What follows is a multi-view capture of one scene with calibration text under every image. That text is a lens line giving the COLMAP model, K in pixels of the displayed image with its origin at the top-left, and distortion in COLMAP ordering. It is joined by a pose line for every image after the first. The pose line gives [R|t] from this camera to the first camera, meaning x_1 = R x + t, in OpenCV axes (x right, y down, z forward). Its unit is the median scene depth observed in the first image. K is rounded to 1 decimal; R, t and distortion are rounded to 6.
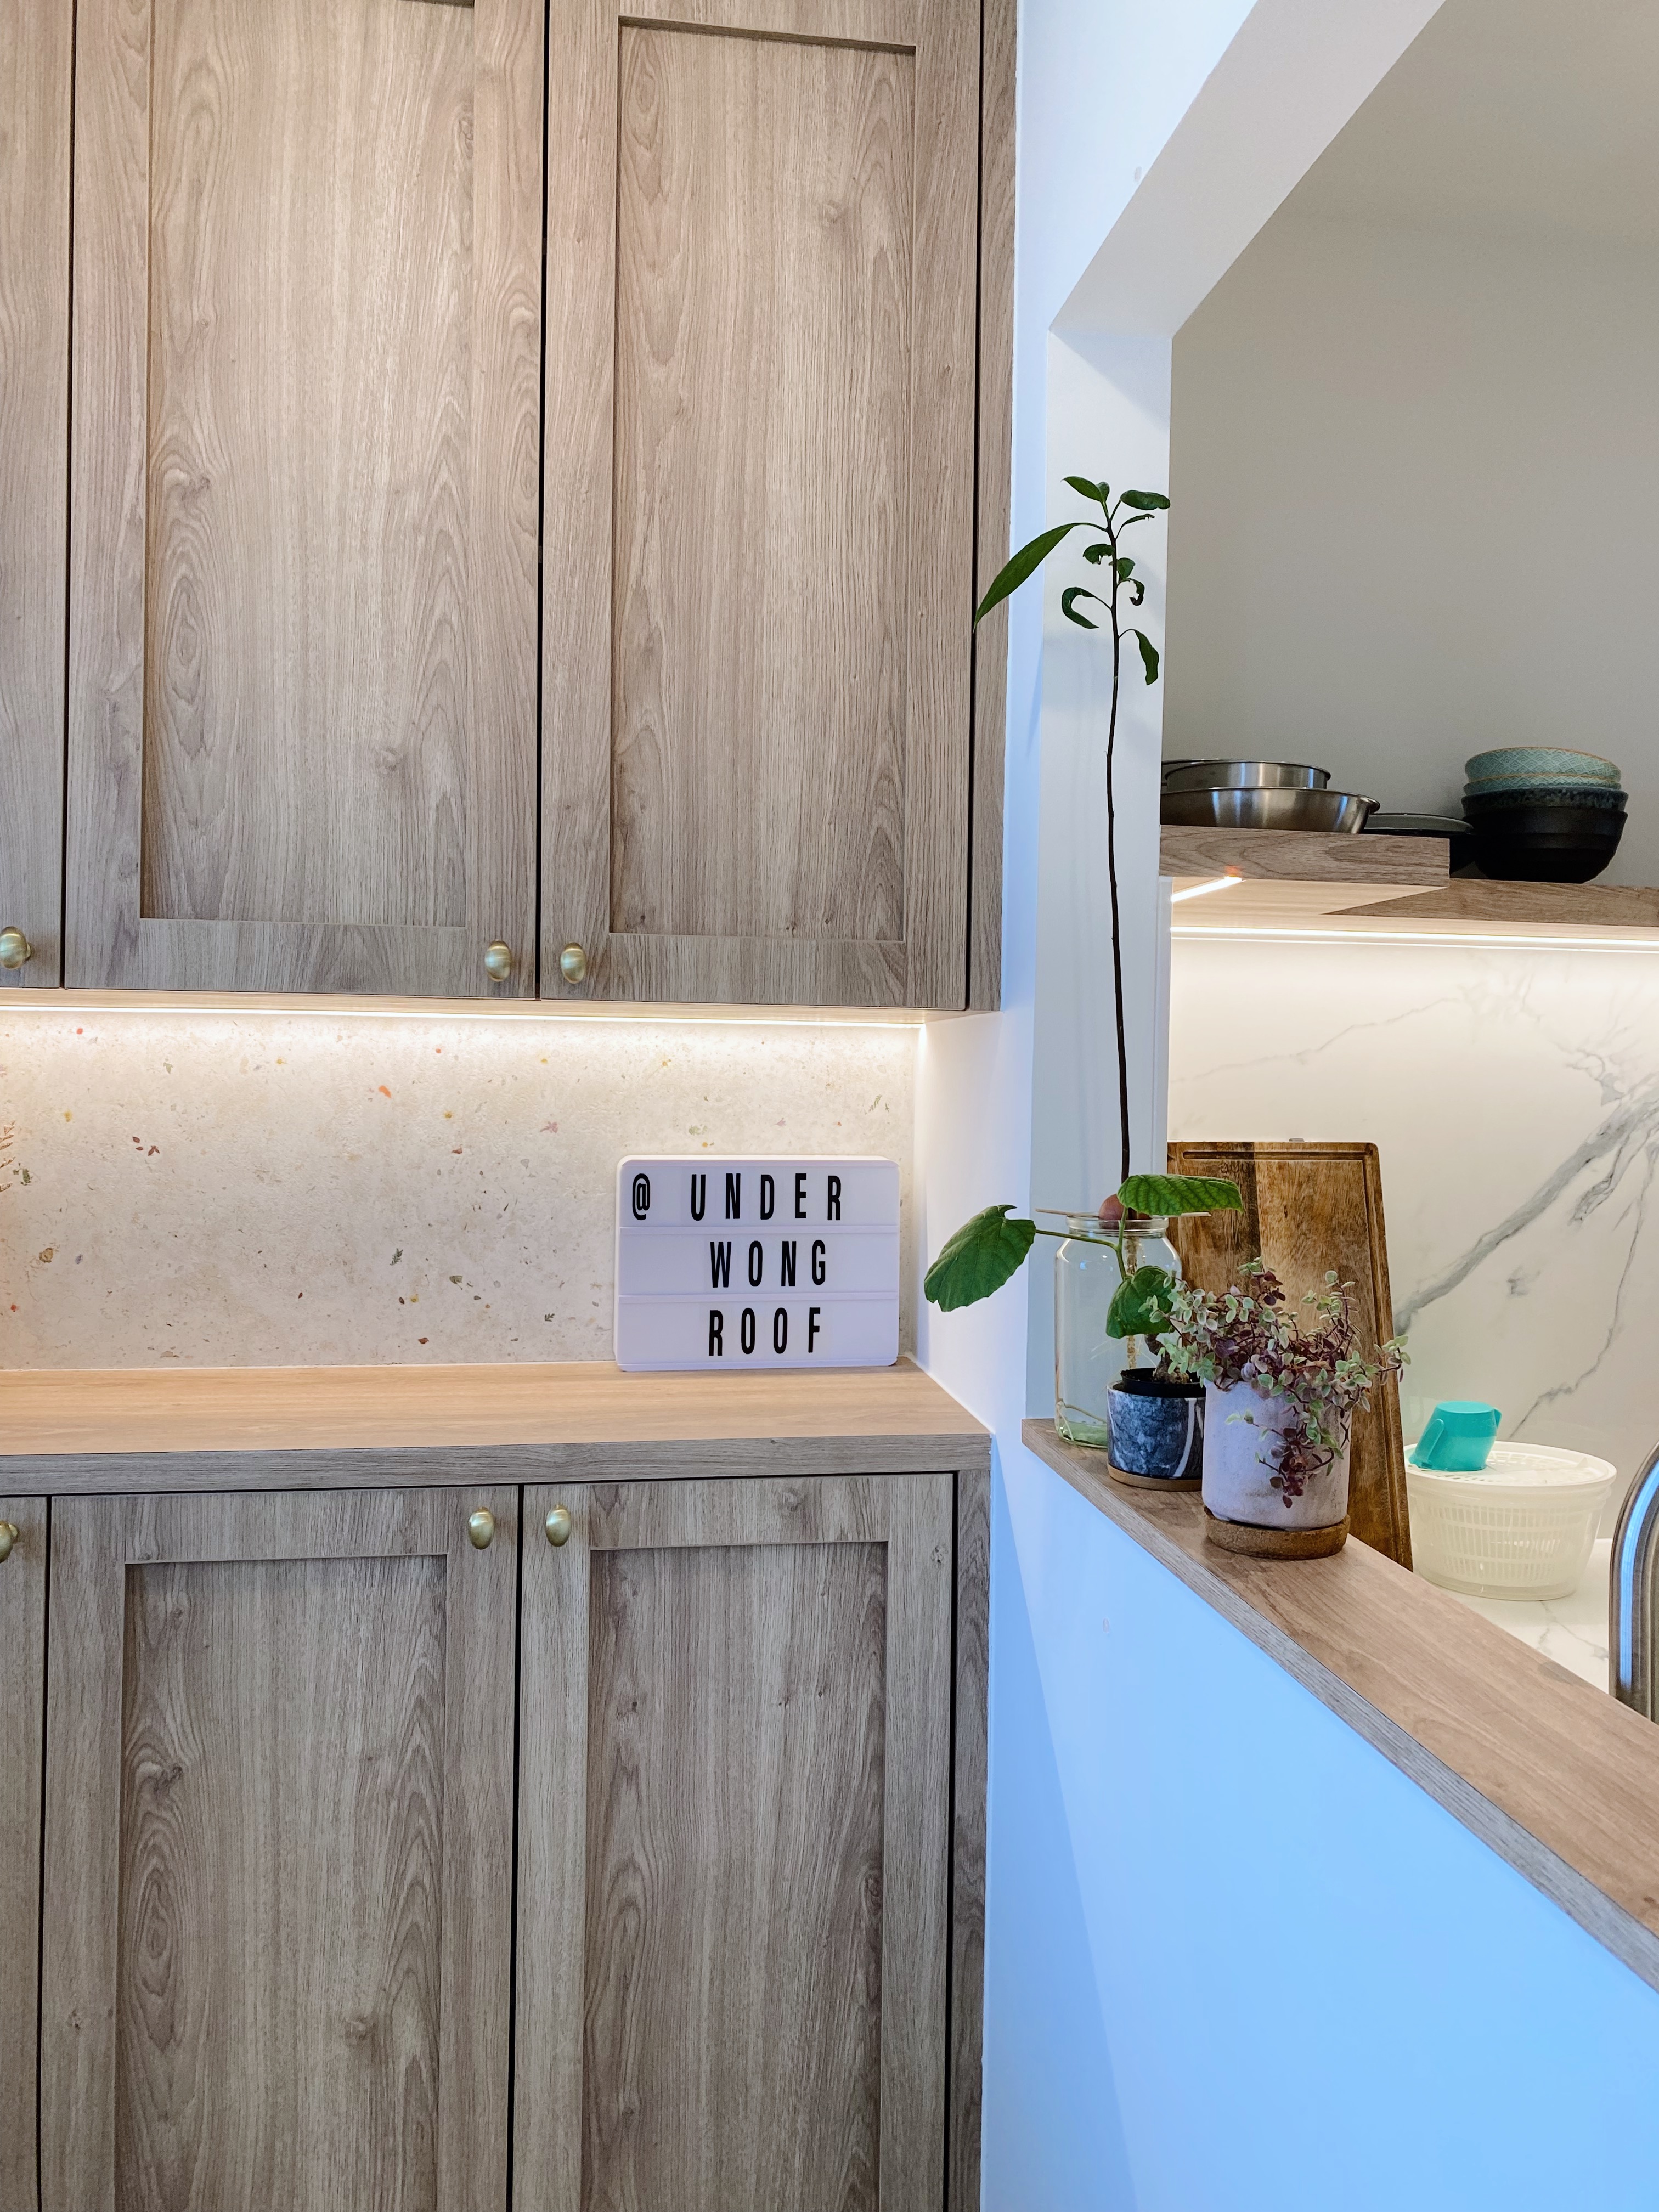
lens RADIAL K [[1689.0, 0, 911.7], [0, 1689.0, 1064.6], [0, 0, 1]] dist [0.060762, -0.103827]
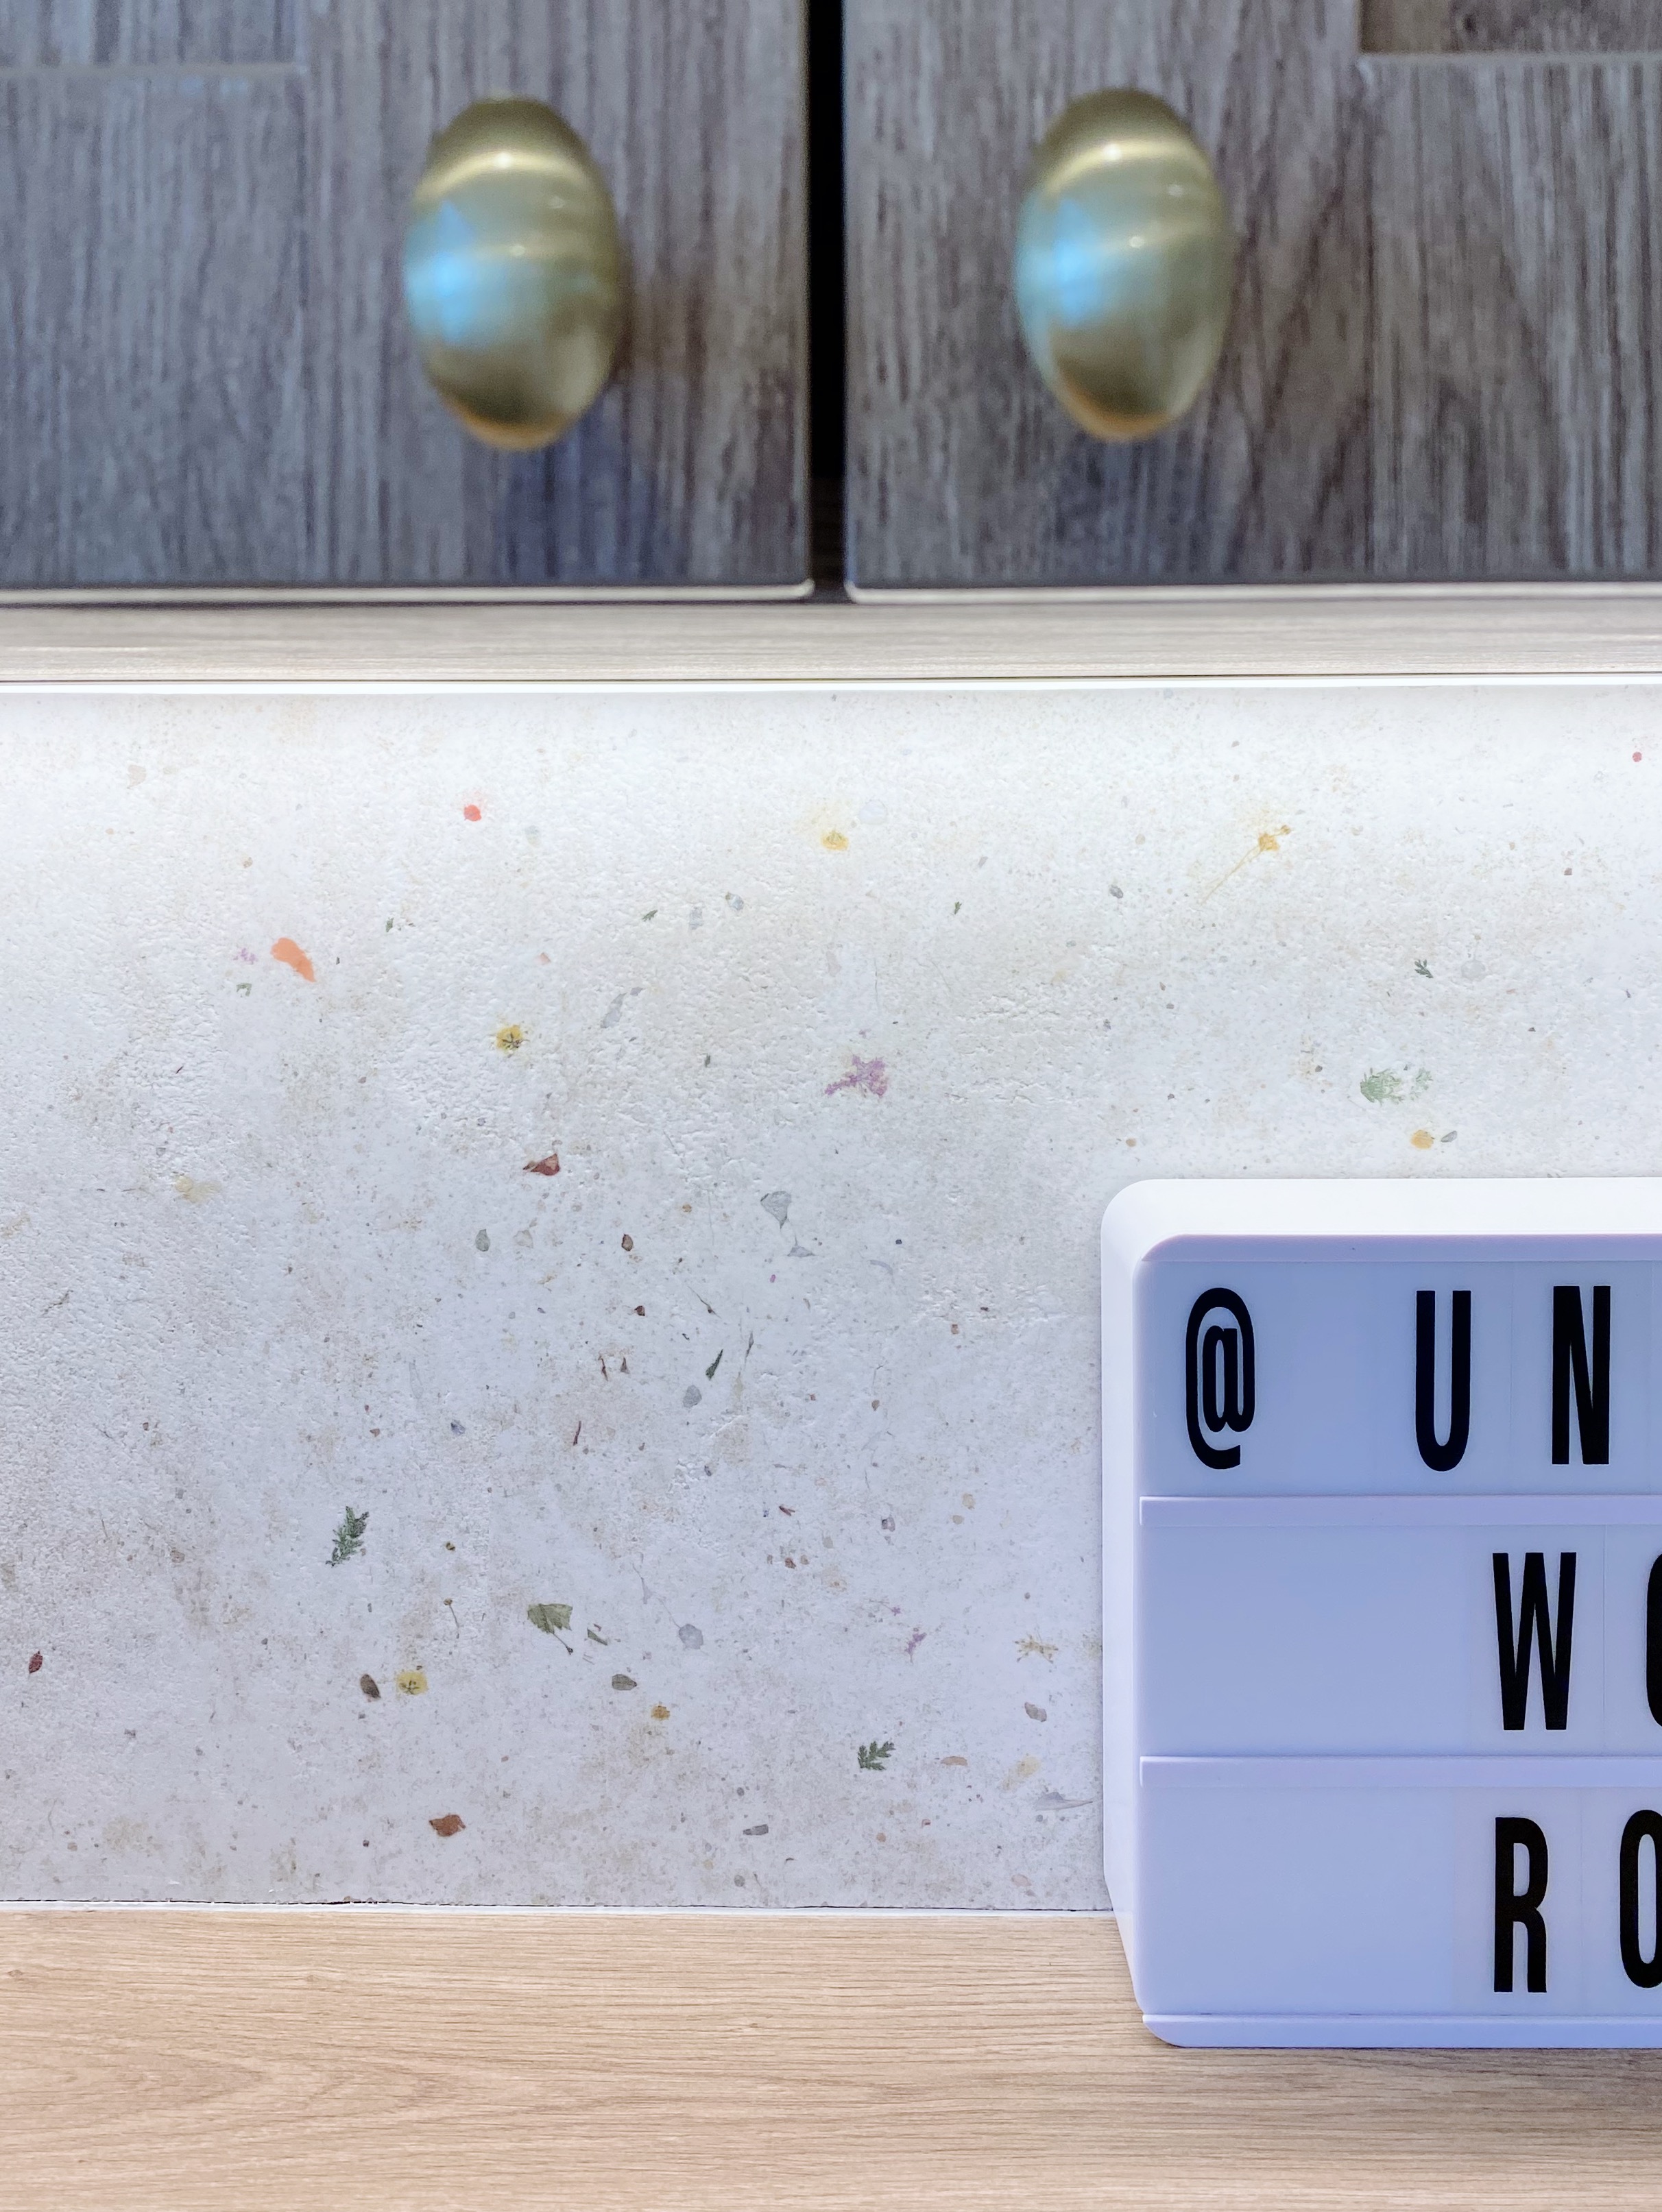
lens RADIAL K [[2137.5, 0, 828.2], [0, 2137.5, 810.1], [0, 0, 1]] dist [0.055219, -0.004267]
pose [[0.979708, -0.012639, -0.200030, -0.185029], [0.021839, 0.998799, 0.043853, -0.028193], [0.199235, -0.047332, 0.978808, 0.821862]]
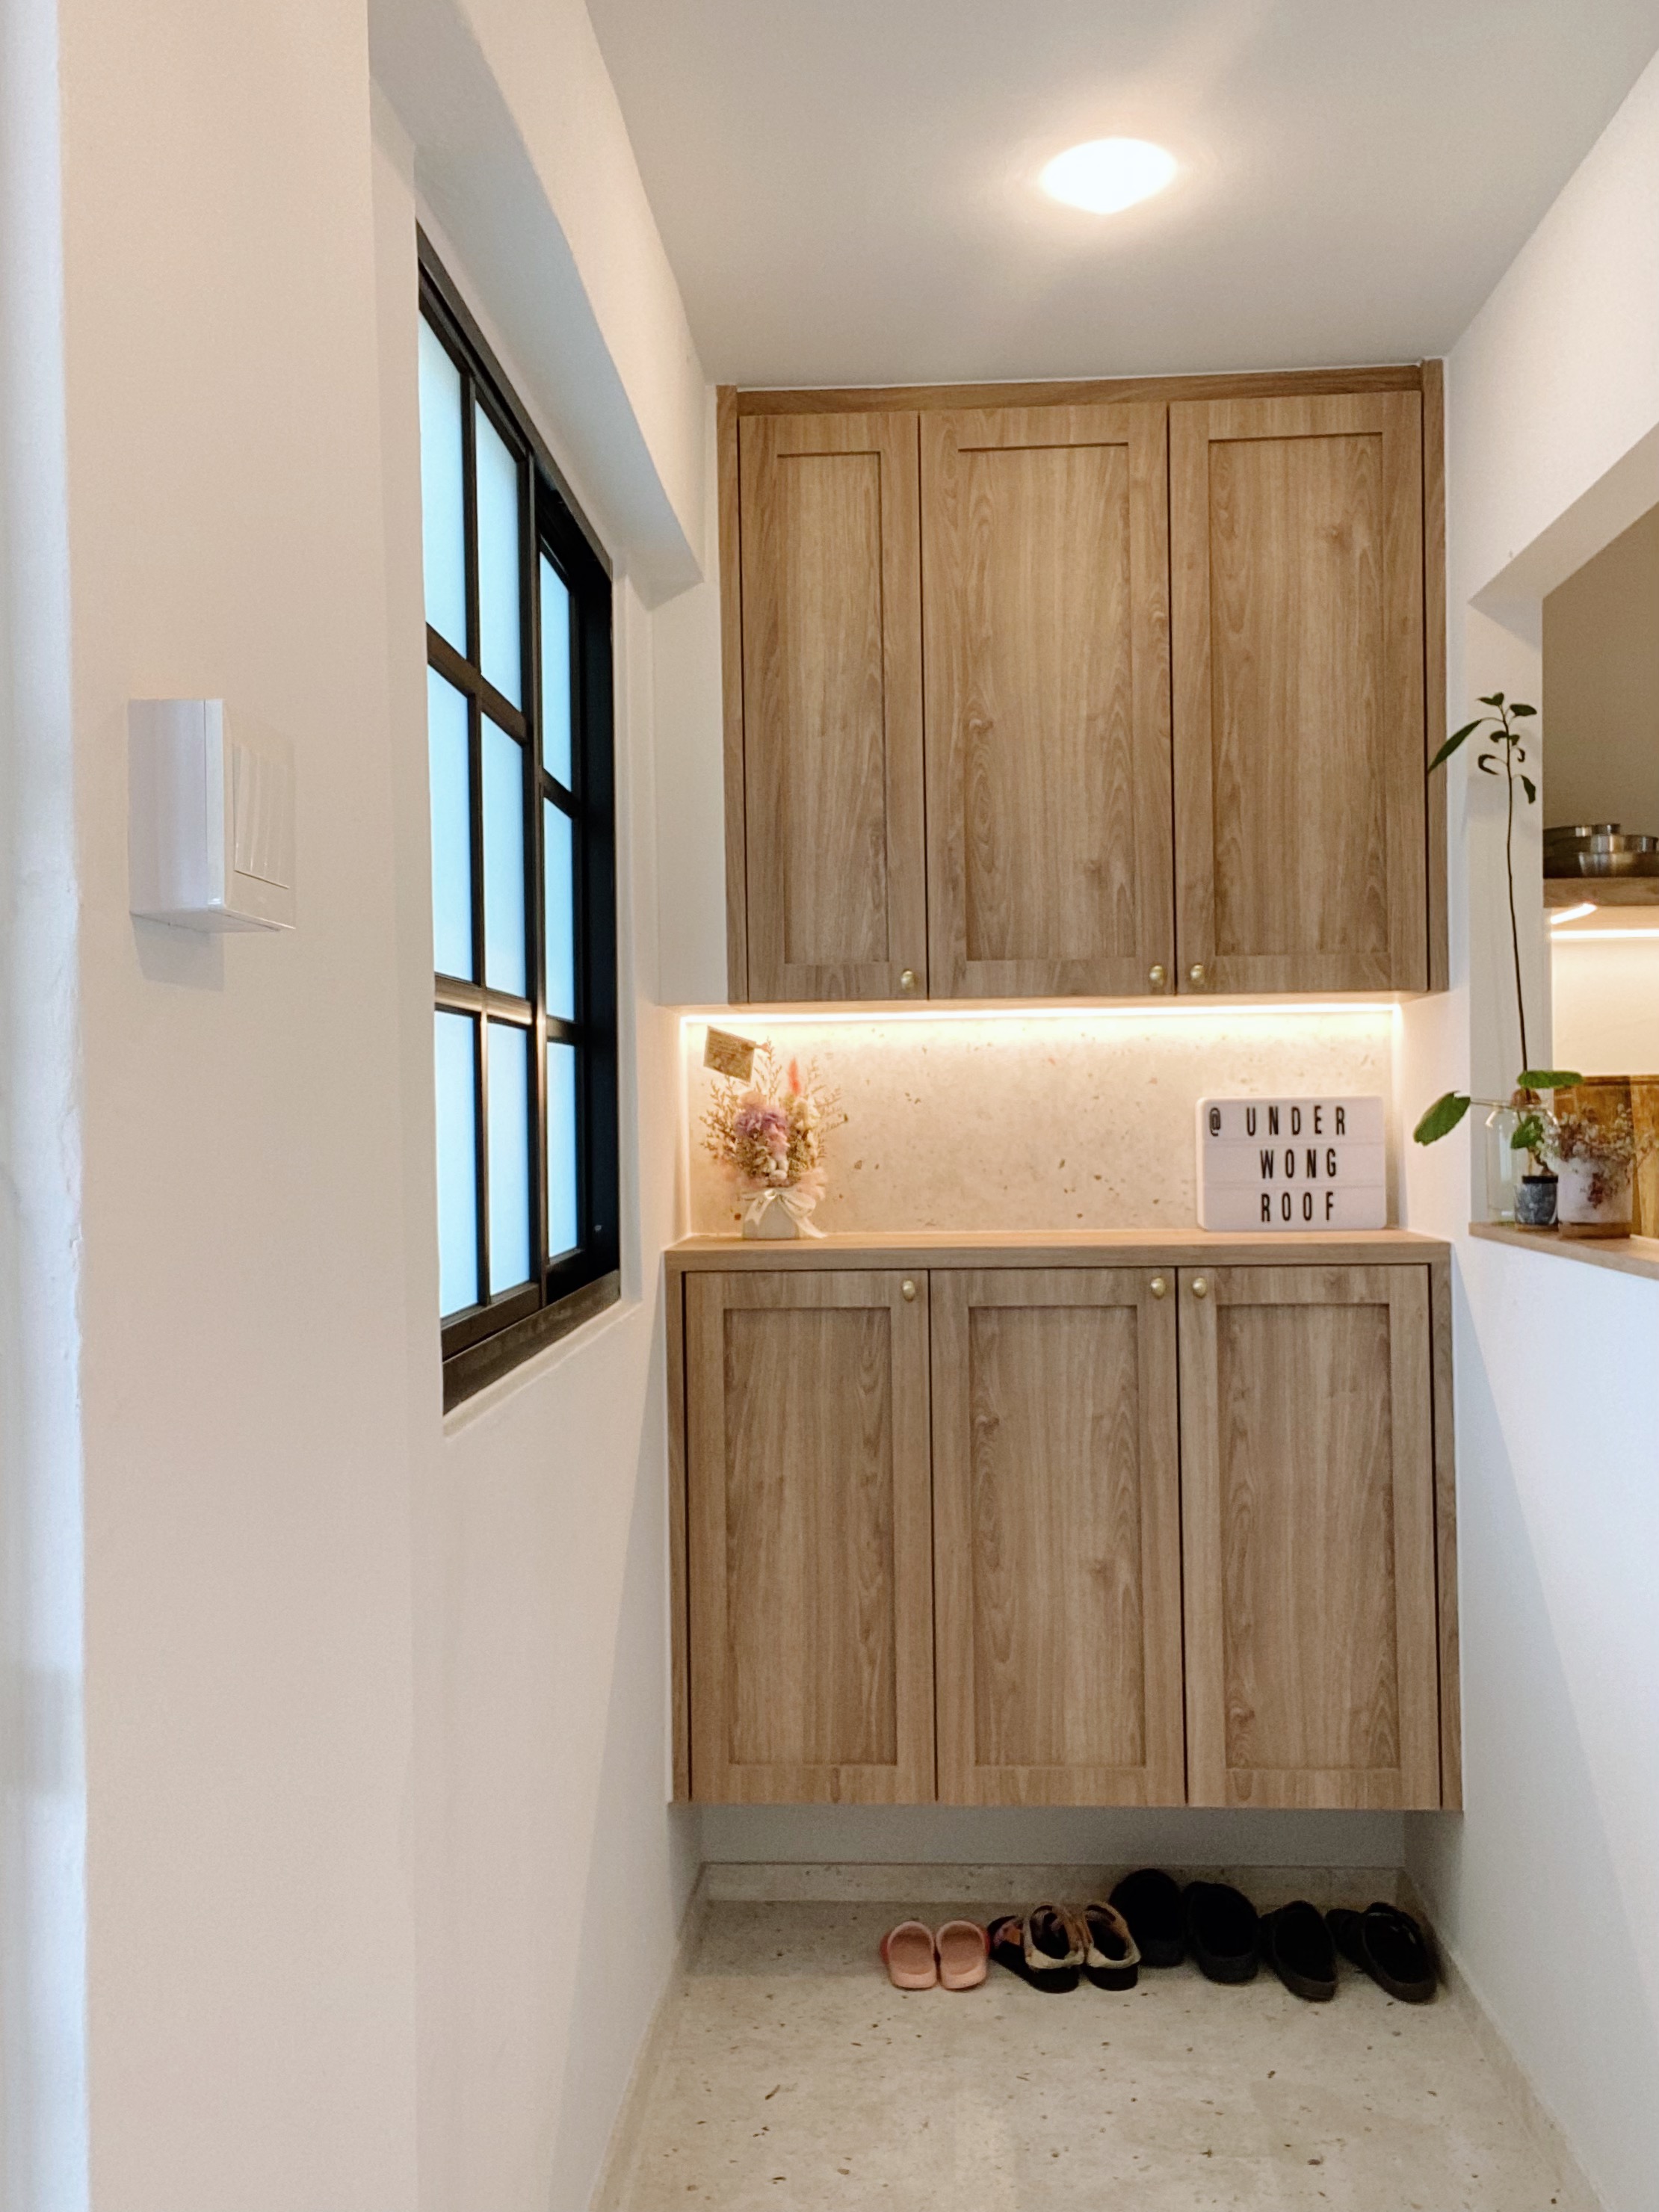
lens RADIAL K [[2073.3, 0, 829.5], [0, 2073.3, 1106.0], [0, 0, 1]] dist [0.045943, 0.017645]
pose [[0.970799, -0.029689, -0.238051, -0.057710], [0.029368, 0.999557, -0.004897, 0.075999], [0.238091, -0.002237, 0.971240, -1.191804]]
